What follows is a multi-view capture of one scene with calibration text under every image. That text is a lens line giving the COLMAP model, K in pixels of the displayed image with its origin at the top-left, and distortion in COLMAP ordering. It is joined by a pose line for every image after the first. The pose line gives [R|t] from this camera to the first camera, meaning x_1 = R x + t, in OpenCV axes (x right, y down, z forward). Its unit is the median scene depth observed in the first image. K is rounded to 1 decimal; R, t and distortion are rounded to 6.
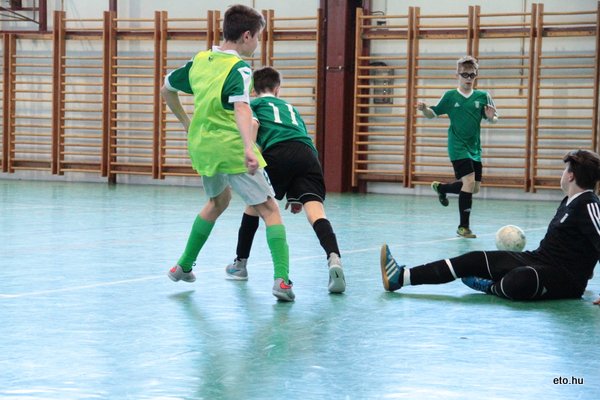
lens RADIAL K [[1786.1, 0, 296.9], [0, 1786.1, 213.6], [0, 0, 1]] dist [0.670248, 0.000000]
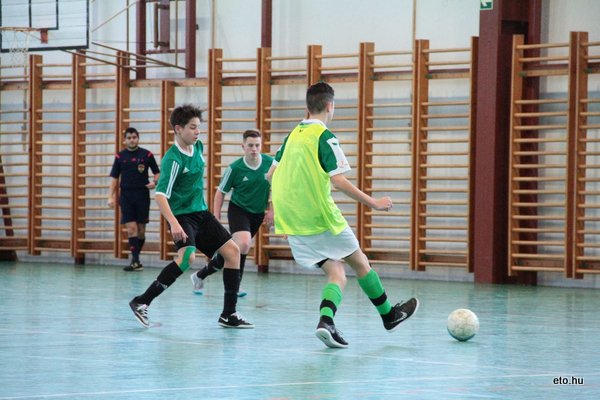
lens RADIAL K [[3084.3, 0, 295.0], [0, 3084.3, 204.6], [0, 0, 1]] dist [1.420323, 0.000000]
pose [[0.935590, -0.006253, -0.353033, 0.260868], [-0.011807, 0.998730, -0.048981, 0.012754], [0.352891, 0.049995, 0.934328, -0.148235]]
